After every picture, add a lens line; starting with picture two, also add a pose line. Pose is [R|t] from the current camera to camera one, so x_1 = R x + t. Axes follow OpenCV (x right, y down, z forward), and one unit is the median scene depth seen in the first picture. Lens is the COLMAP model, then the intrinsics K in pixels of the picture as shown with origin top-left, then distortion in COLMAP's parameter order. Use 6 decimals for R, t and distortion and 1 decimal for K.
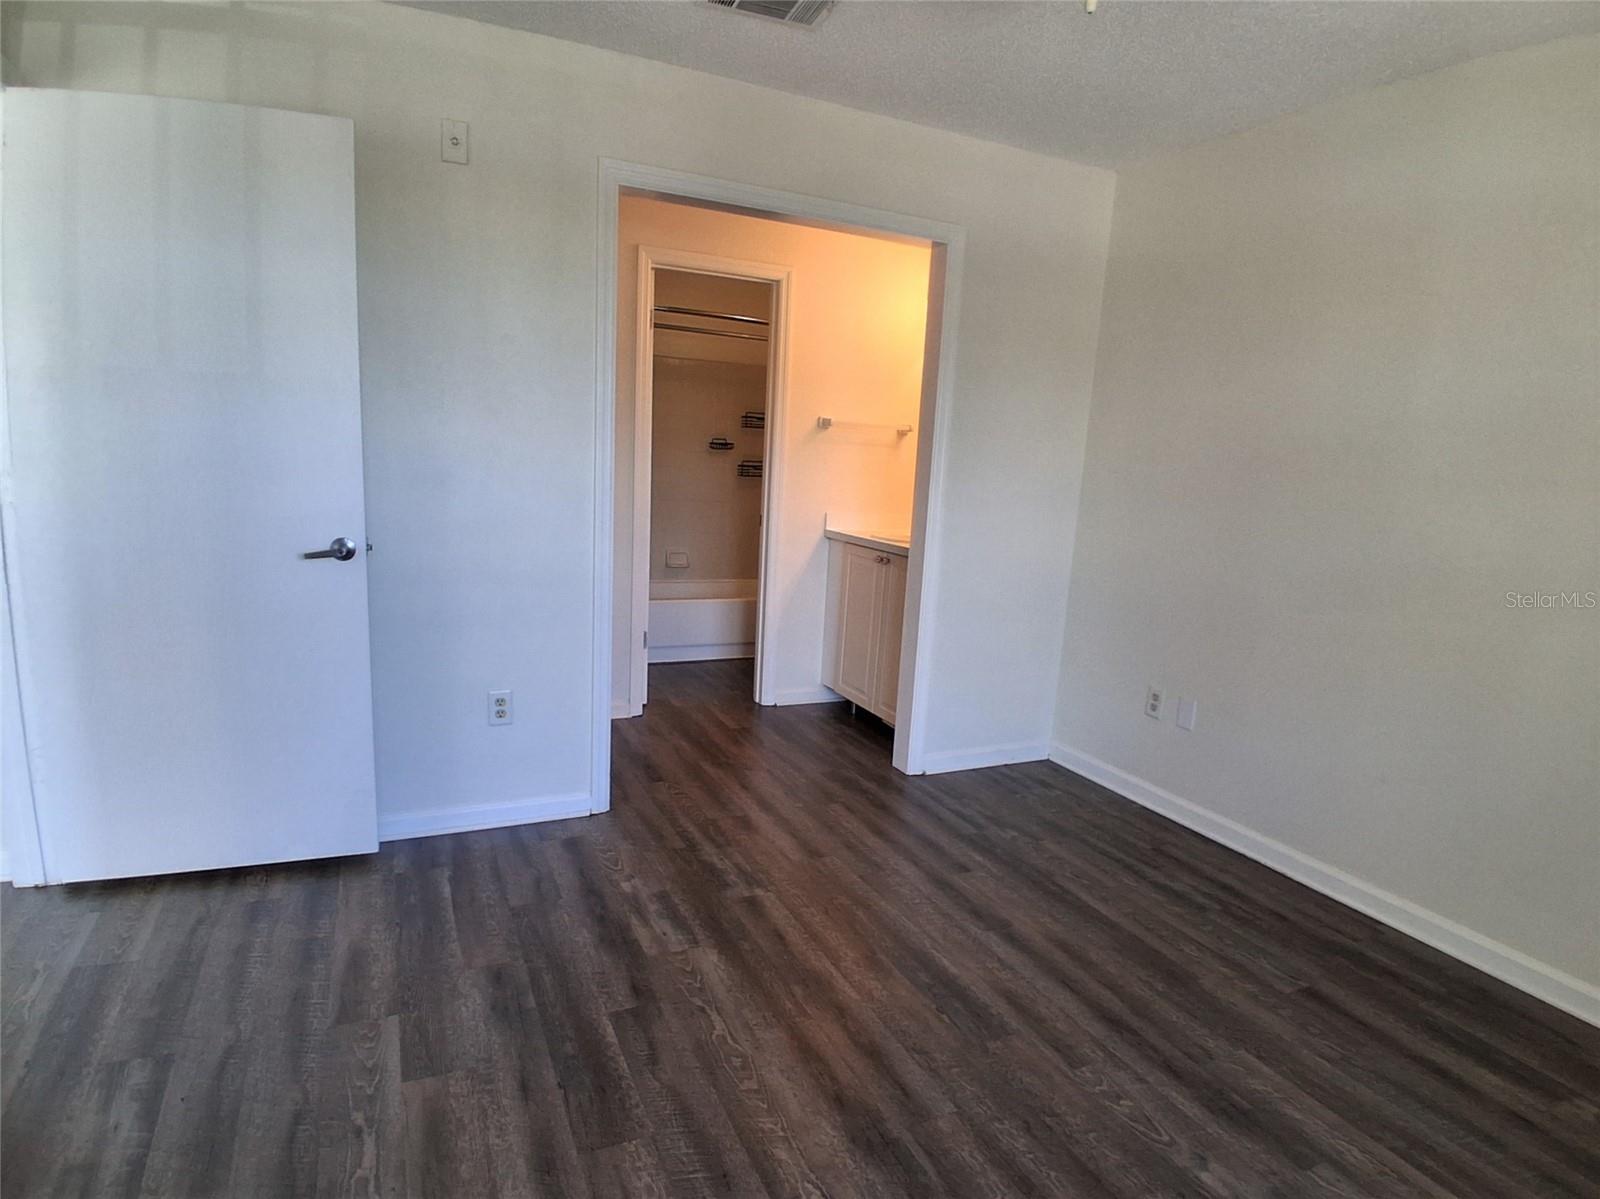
lens RADIAL K [[854.0, 0, 799.8], [0, 854.0, 618.8], [0, 0, 1]] dist [0.005648, -0.048510]
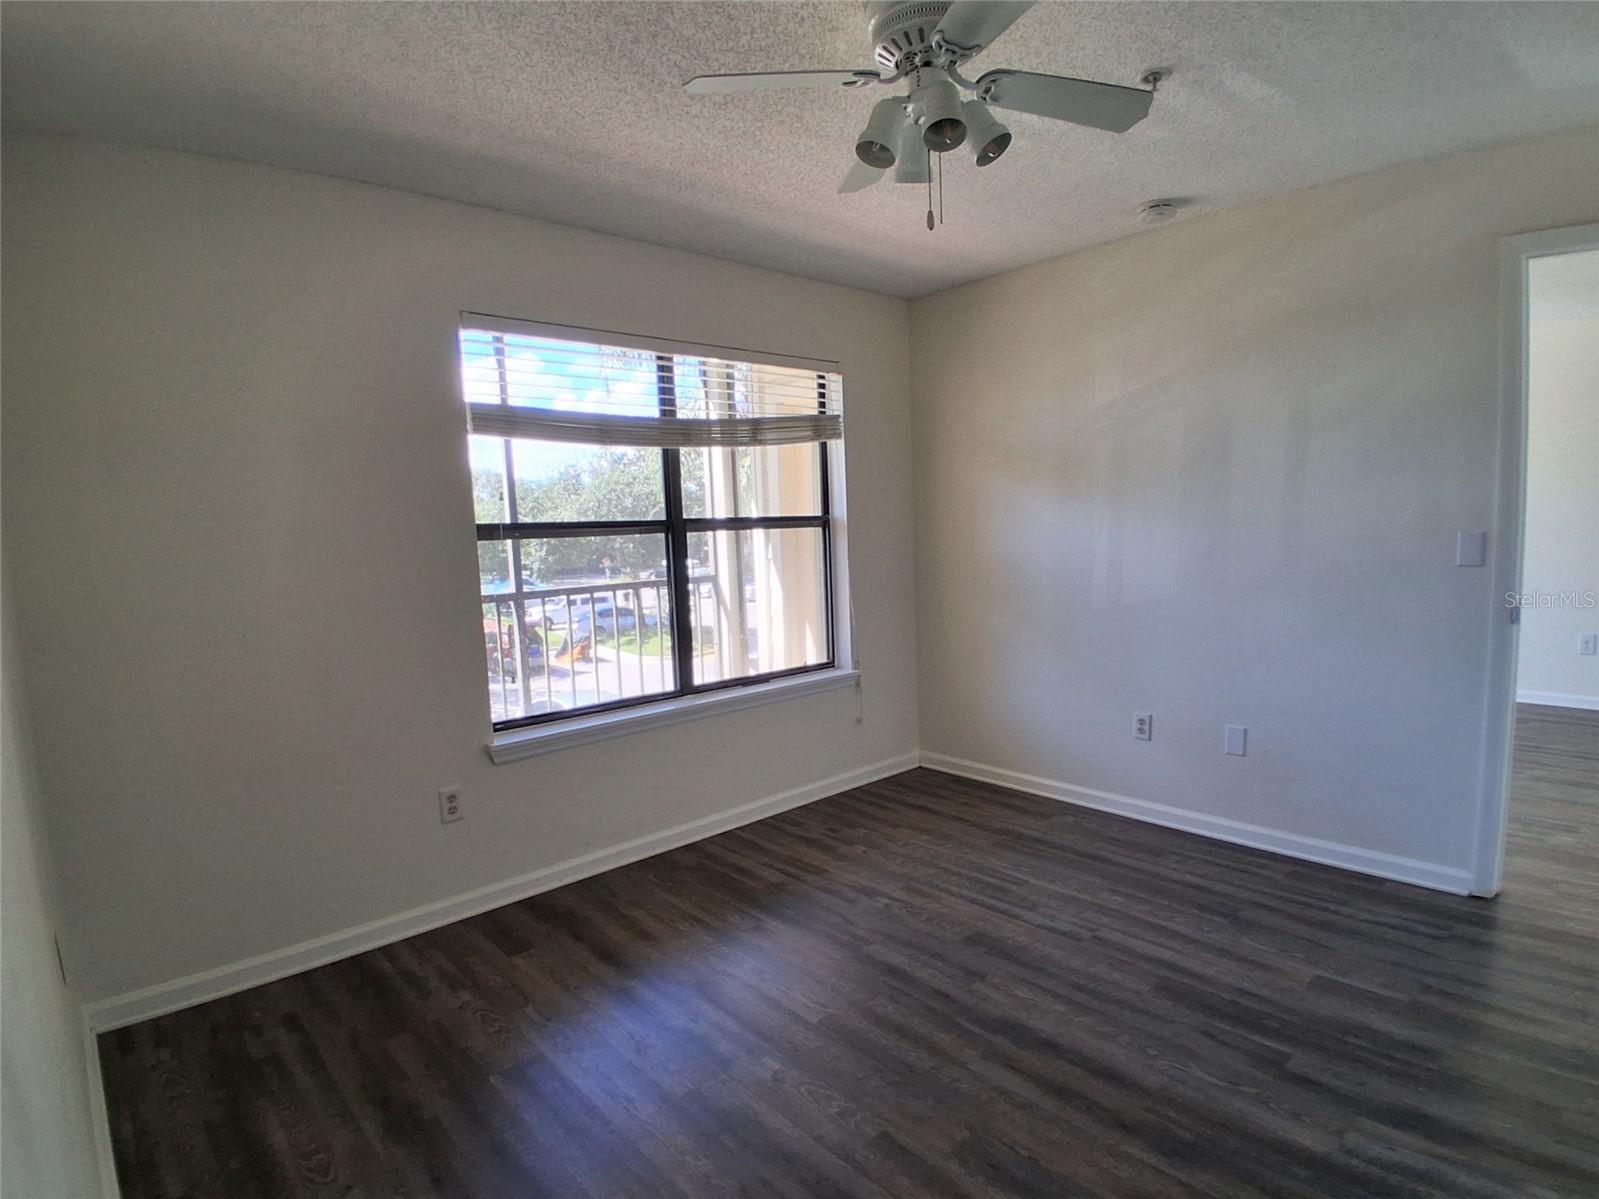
lens RADIAL K [[853.5, 0, 799.3], [0, 853.5, 618.8], [0, 0, 1]] dist [0.005648, -0.048510]
pose [[-0.954826, 0.017847, -0.296628, 0.606679], [-0.066896, 0.959664, 0.273074, -0.278961], [0.289537, 0.280582, -0.915119, 1.482907]]
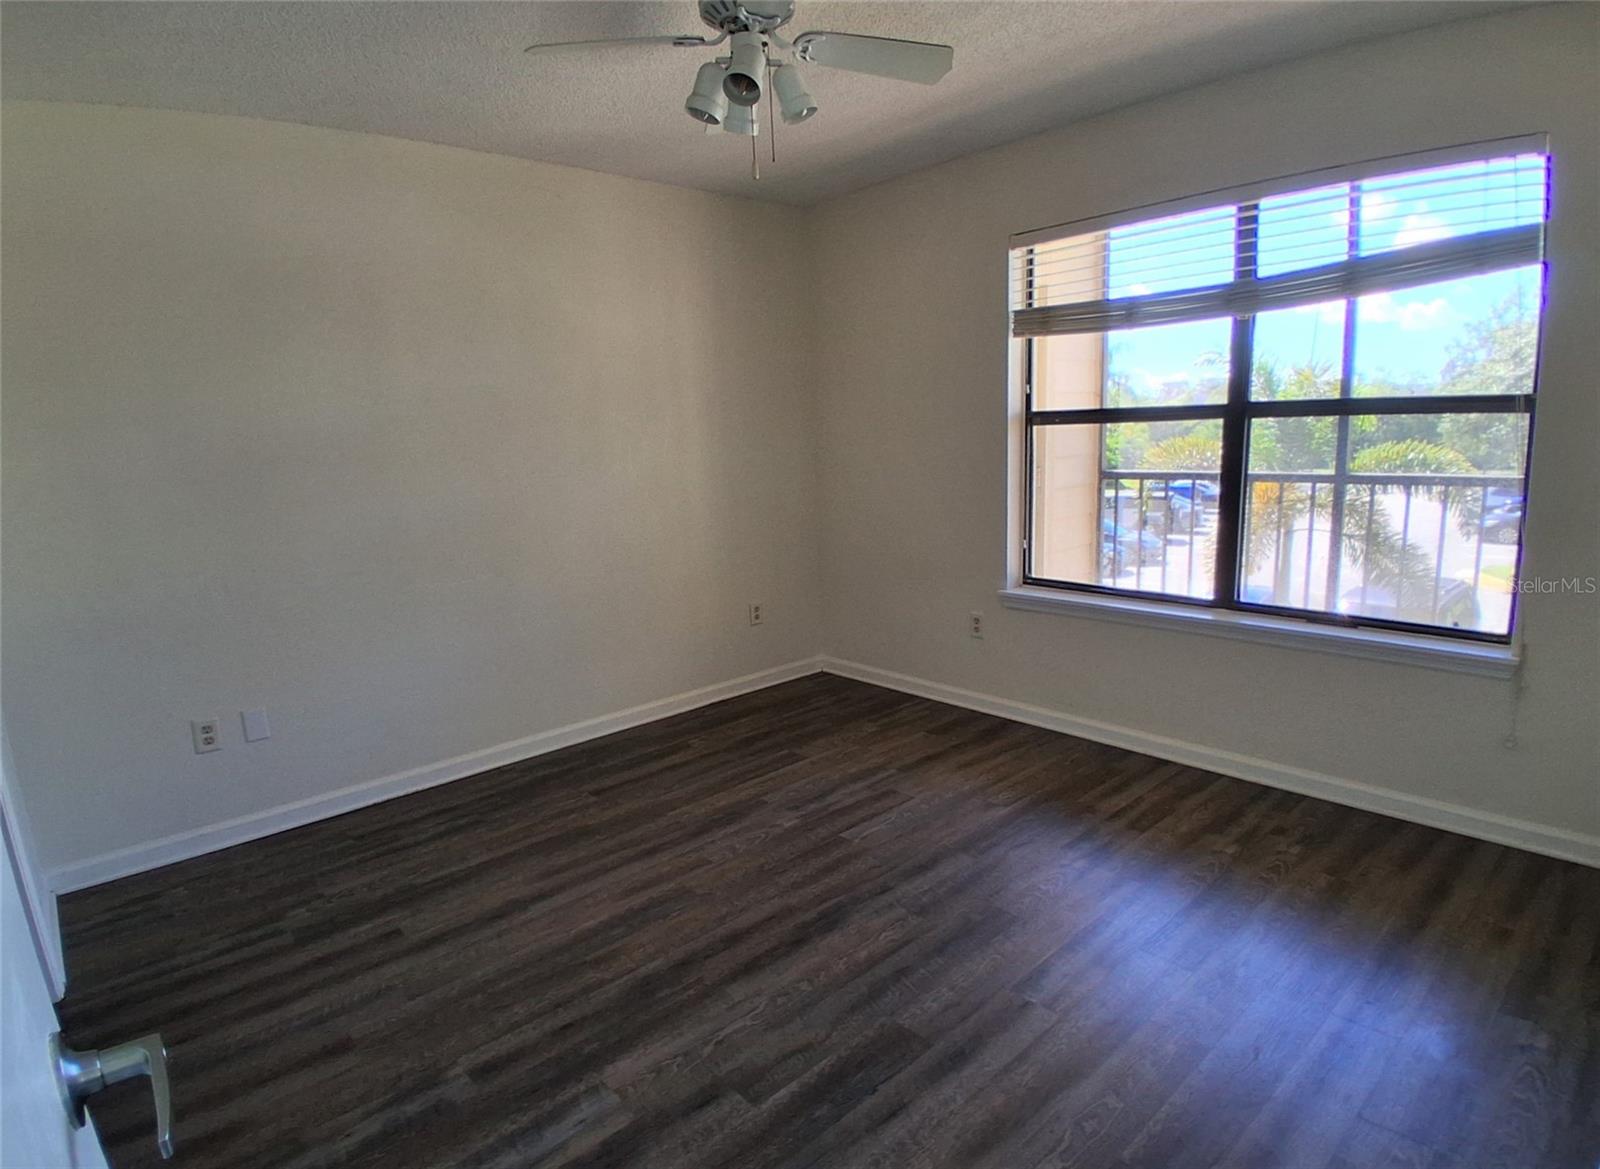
lens RADIAL K [[862.5, 0, 799.1], [0, 862.5, 603.0], [0, 0, 1]] dist [0.002517, -0.050509]
pose [[-0.291103, -0.226525, 0.929487, -0.858907], [0.205846, 0.933977, 0.292087, -0.249306], [-0.934284, 0.276358, -0.225254, 0.920959]]
